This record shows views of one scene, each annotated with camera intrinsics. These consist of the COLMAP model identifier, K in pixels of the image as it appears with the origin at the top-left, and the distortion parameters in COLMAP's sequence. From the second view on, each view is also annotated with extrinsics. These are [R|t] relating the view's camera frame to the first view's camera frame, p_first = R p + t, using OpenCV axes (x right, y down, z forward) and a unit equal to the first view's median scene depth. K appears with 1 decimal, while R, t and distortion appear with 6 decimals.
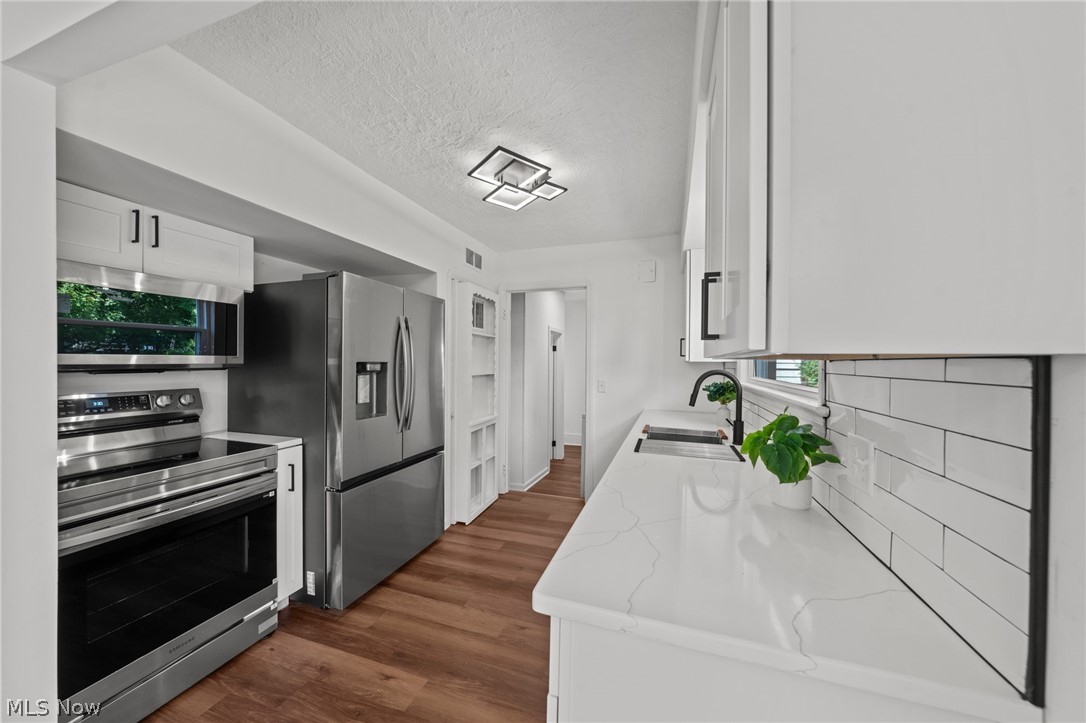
lens RADIAL K [[374.6, 0, 550.1], [0, 374.6, 362.9], [0, 0, 1]] dist [-0.000778, -0.000038]
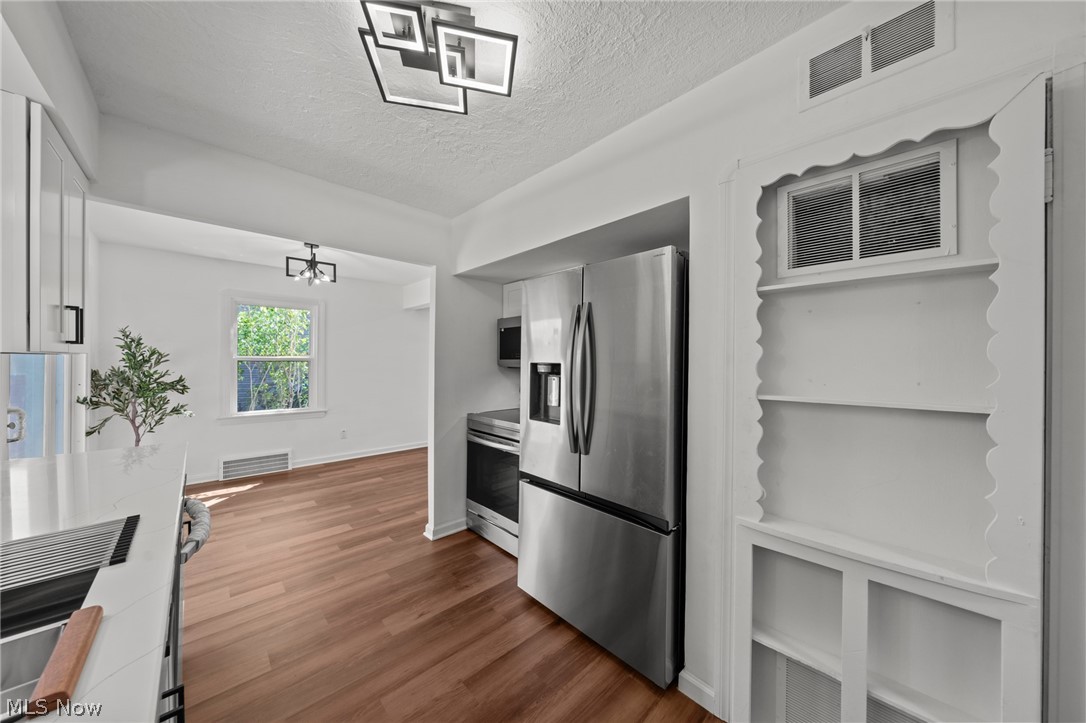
lens RADIAL K [[374.6, 0, 550.1], [0, 374.6, 362.9], [0, 0, 1]] dist [-0.000778, -0.000038]
pose [[-0.480869, -0.005305, -0.876776, 0.347725], [-0.011910, 0.999929, 0.000482, -0.003151], [0.876711, 0.010674, -0.480898, 1.490684]]
